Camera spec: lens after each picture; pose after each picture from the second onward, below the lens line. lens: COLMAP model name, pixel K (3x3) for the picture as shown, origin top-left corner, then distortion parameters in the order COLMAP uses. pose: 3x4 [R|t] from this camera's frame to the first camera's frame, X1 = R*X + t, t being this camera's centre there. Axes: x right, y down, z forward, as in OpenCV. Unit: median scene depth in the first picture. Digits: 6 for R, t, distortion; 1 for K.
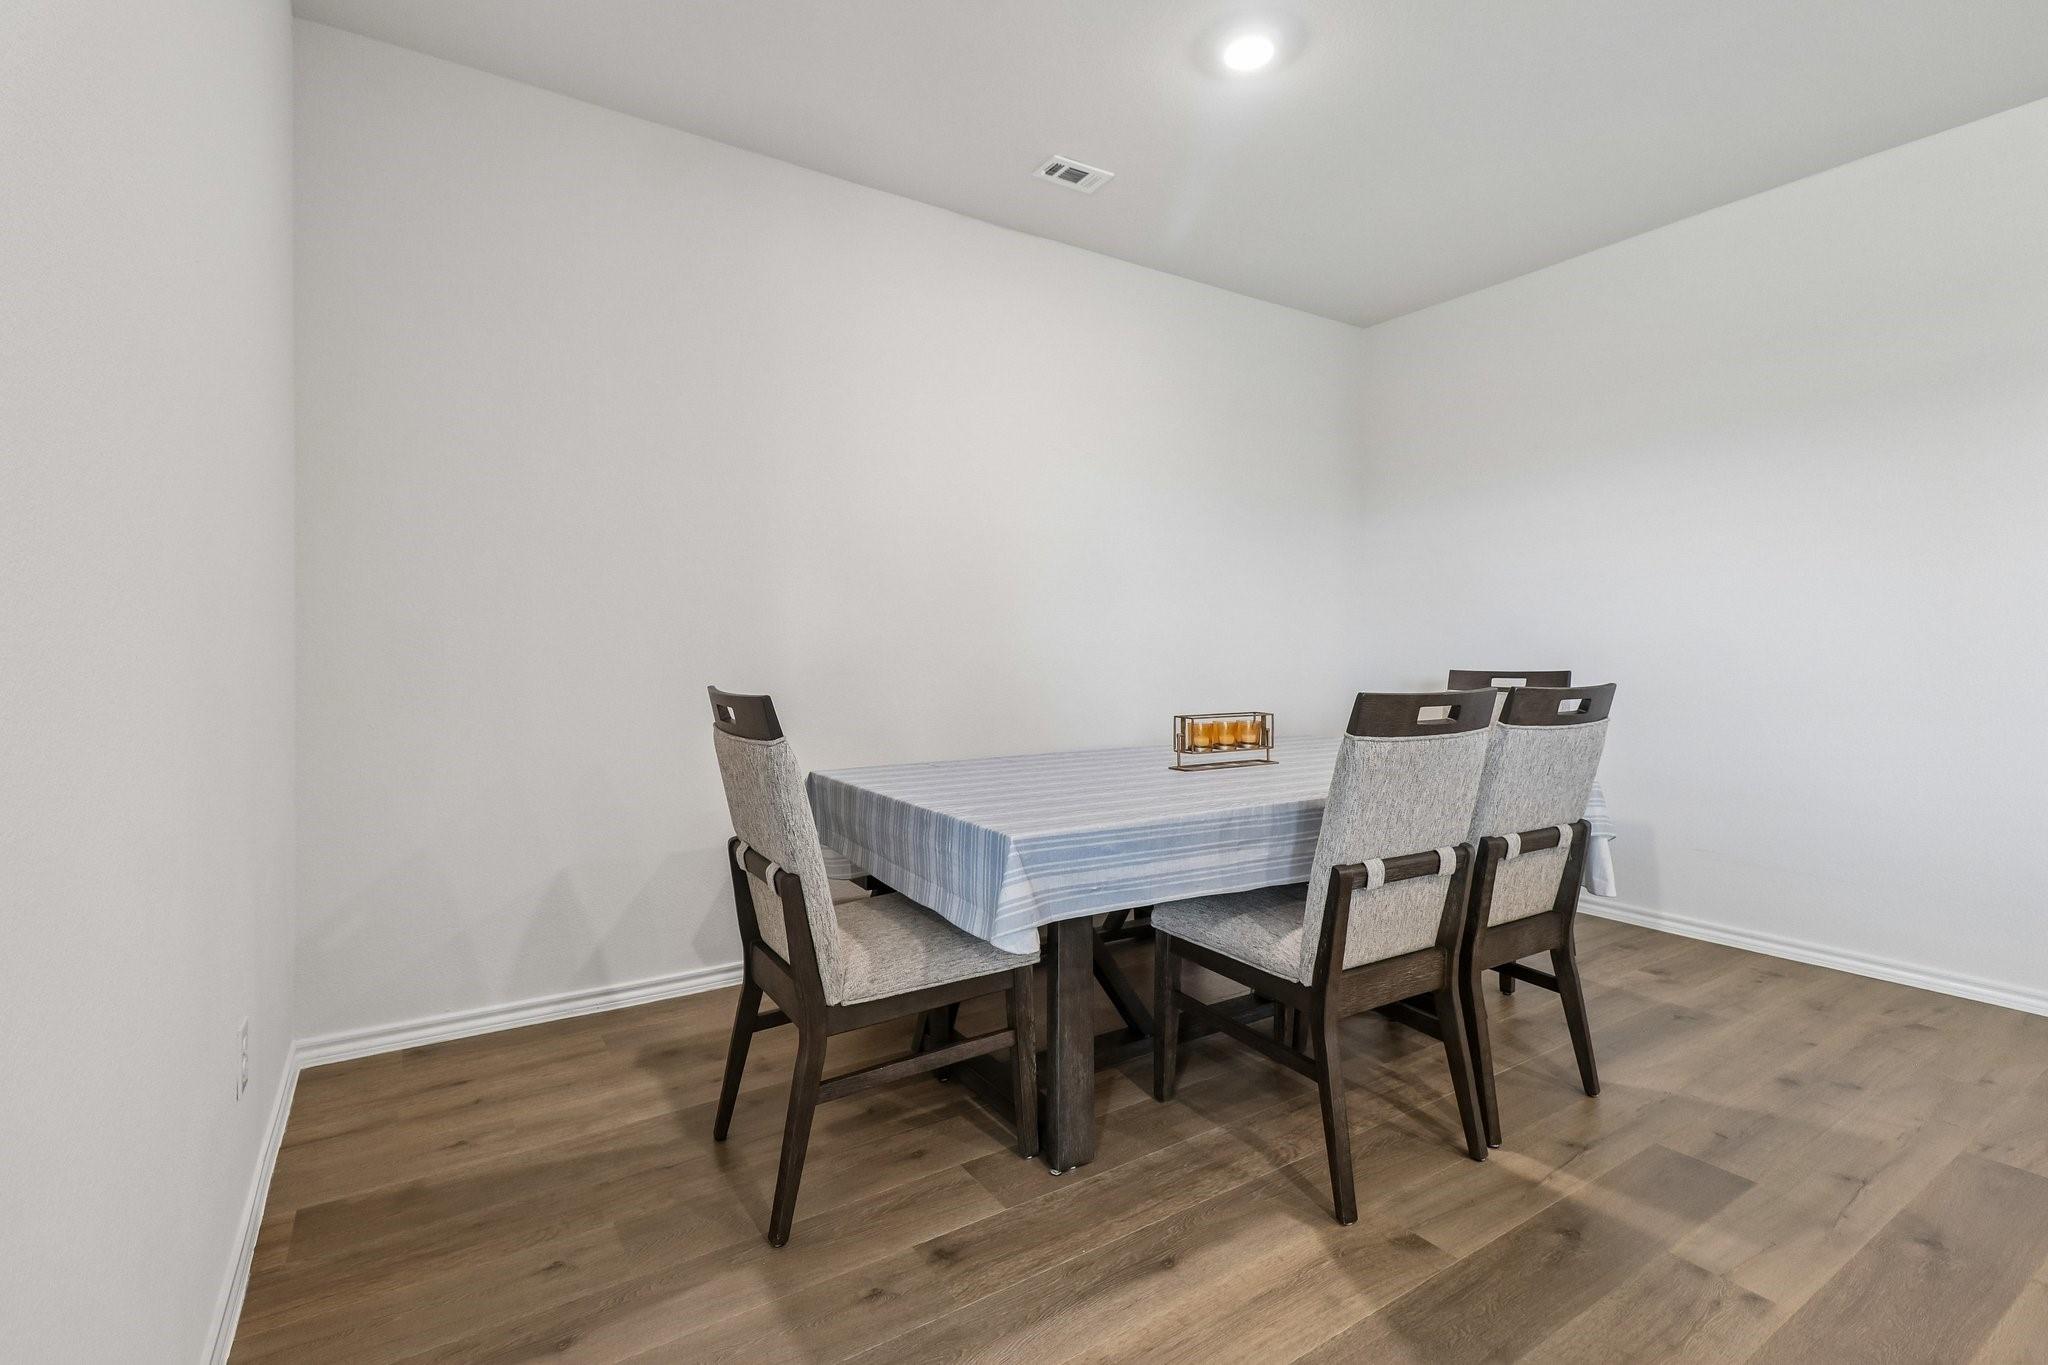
lens RADIAL K [[952.0, 0, 1024.0], [0, 952.0, 628.1], [0, 0, 1]] dist [0.033491, -0.016216]
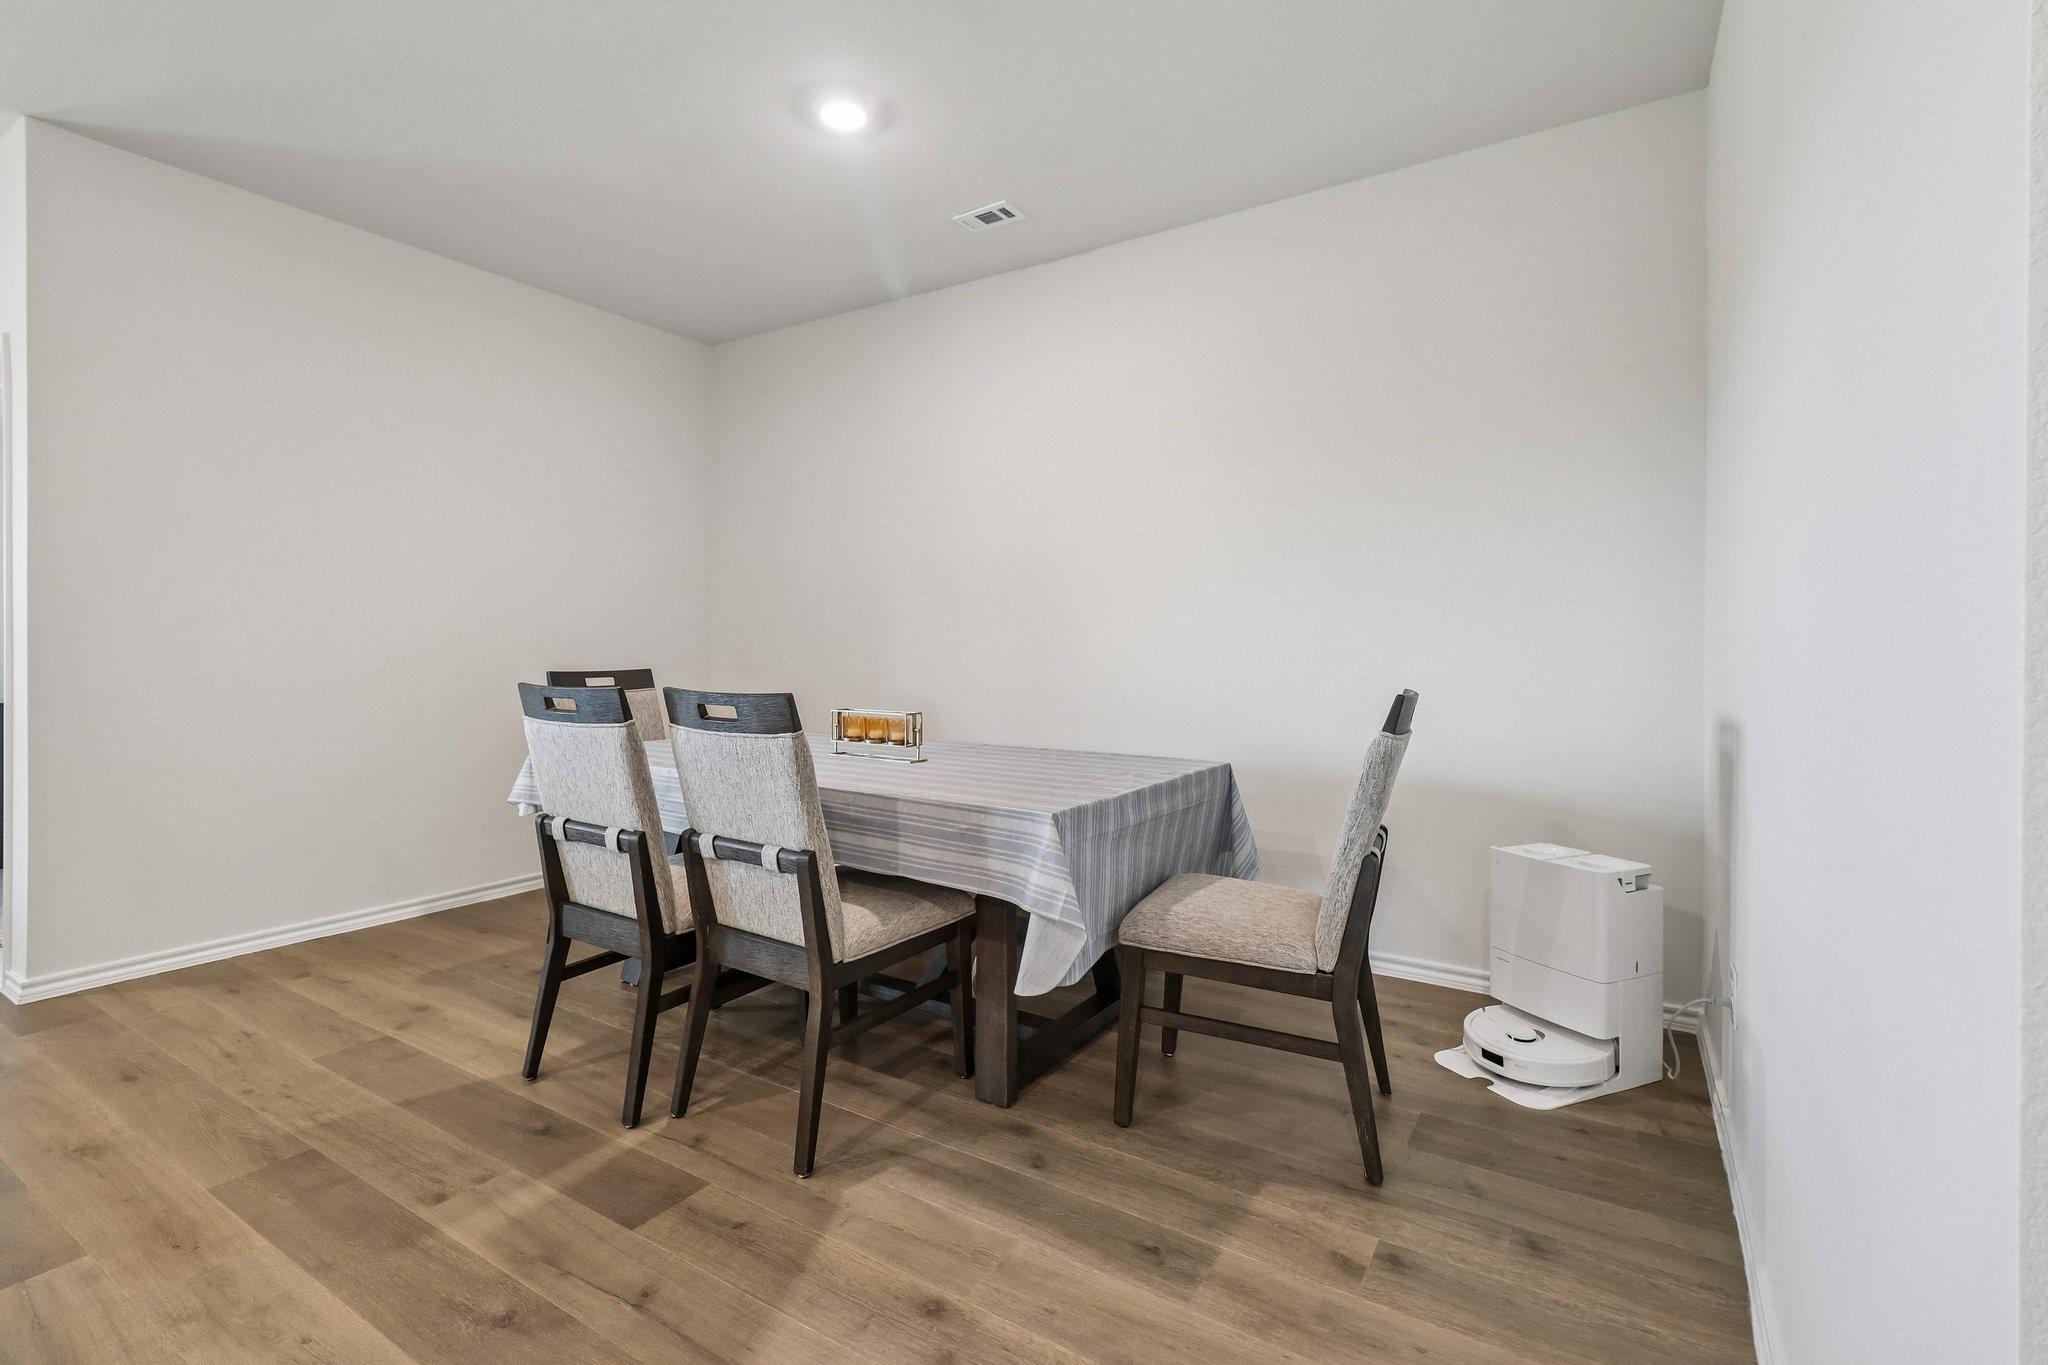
lens RADIAL K [[957.5, 0, 988.2], [0, 957.5, 620.4], [0, 0, 1]] dist [0.010807, 0.000027]
pose [[0.388338, -0.018360, -0.921334, 1.685321], [0.016838, 0.999776, -0.012826, 0.005694], [0.921363, -0.010533, 0.388560, 0.926718]]
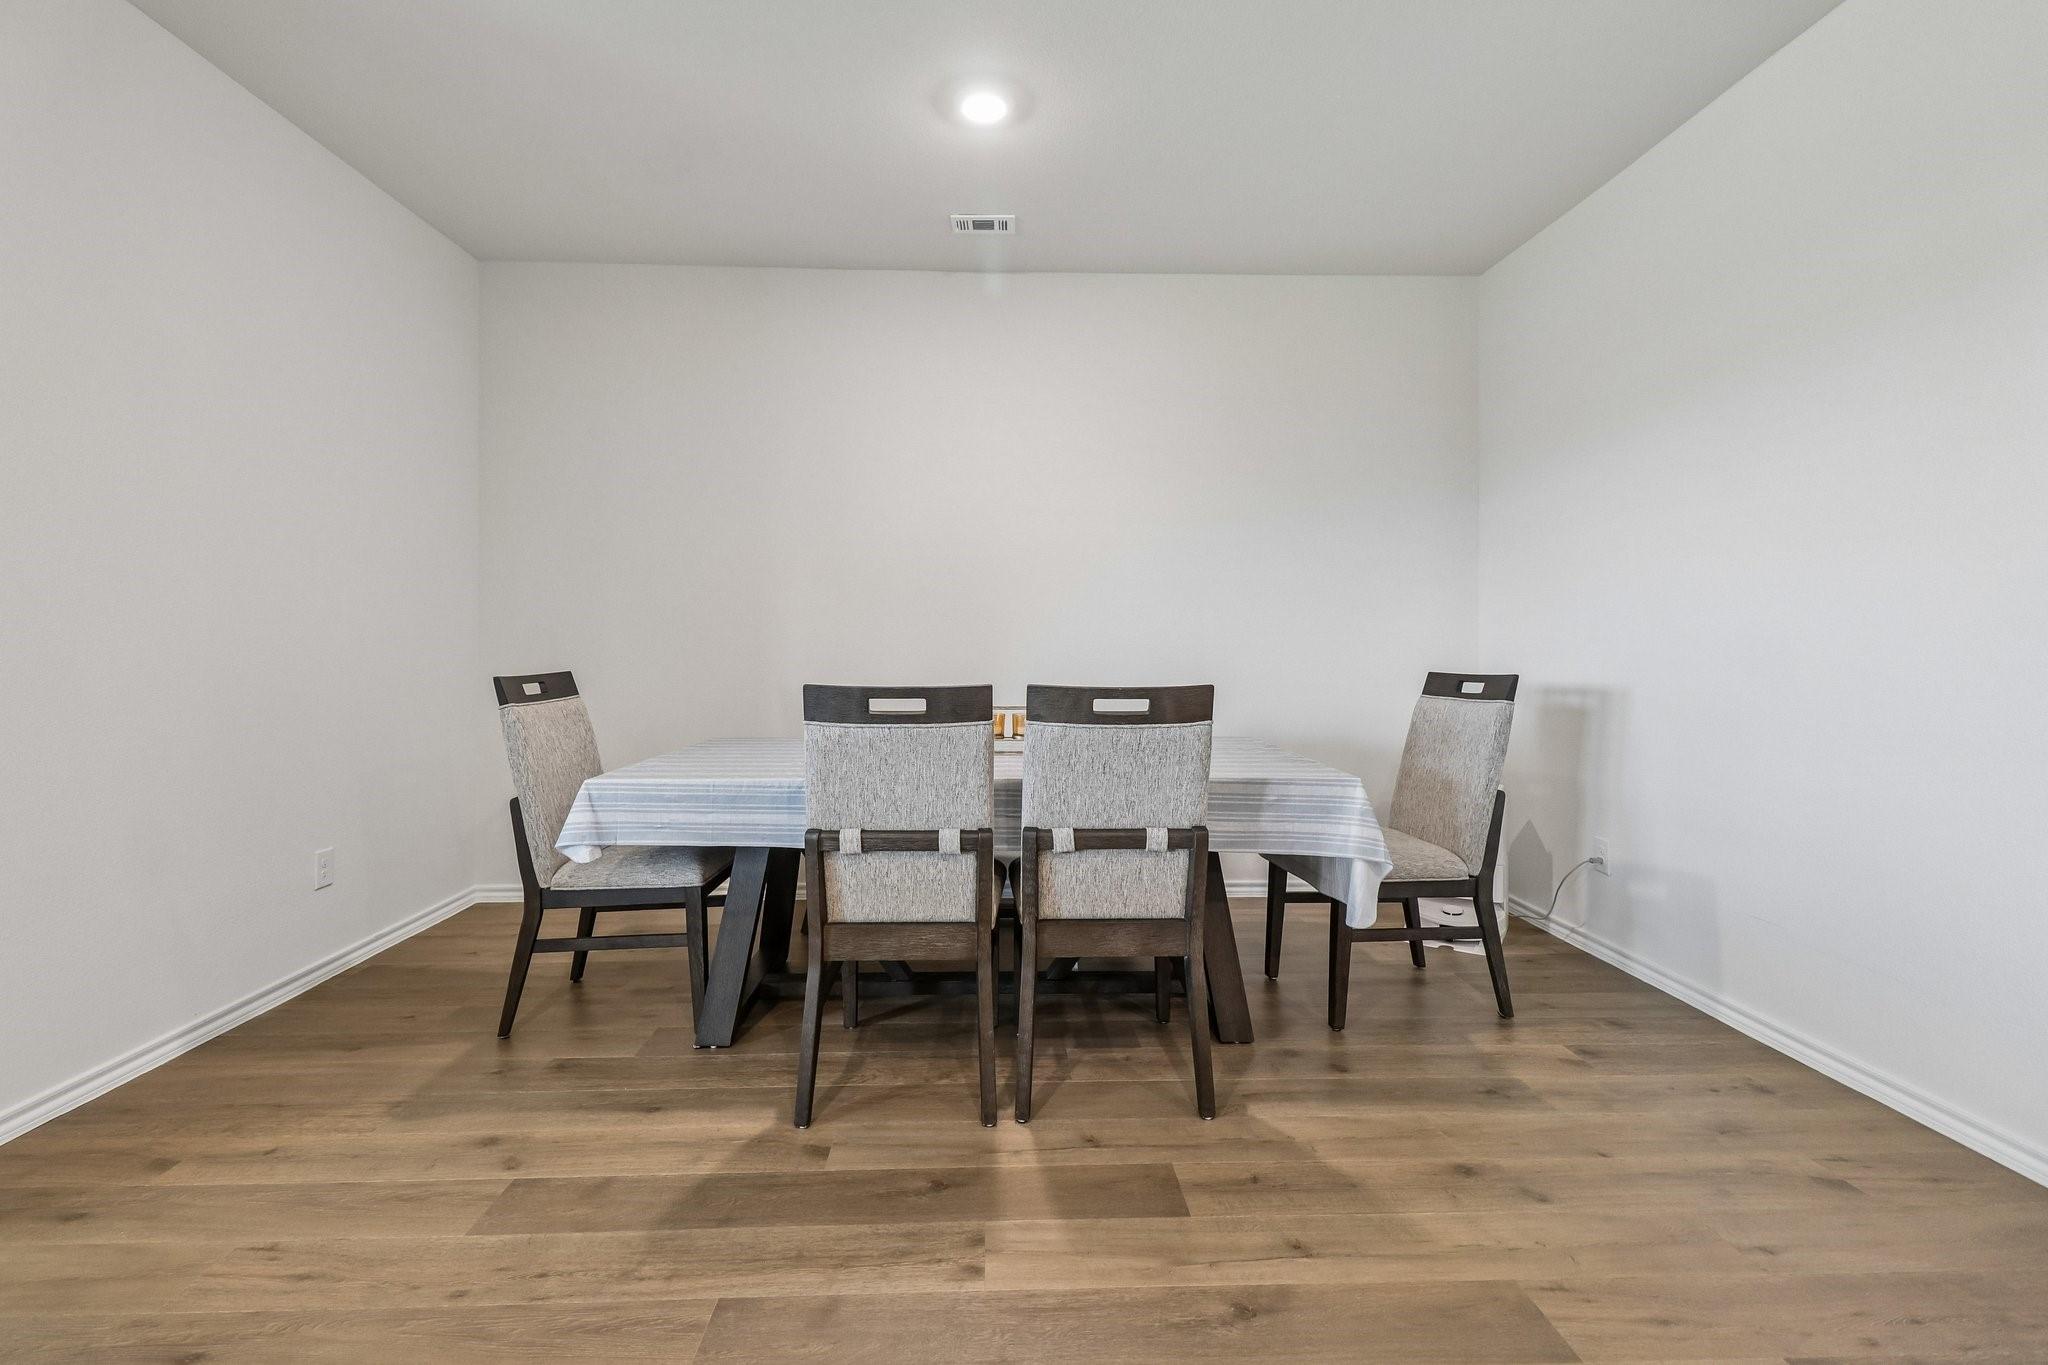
lens RADIAL K [[952.0, 0, 1024.0], [0, 952.0, 628.1], [0, 0, 1]] dist [0.033491, -0.016216]
pose [[0.853553, -0.006085, -0.520971, 1.066744], [0.007185, 0.999974, 0.000093, 0.000493], [0.520957, -0.003823, 0.853574, 0.115224]]
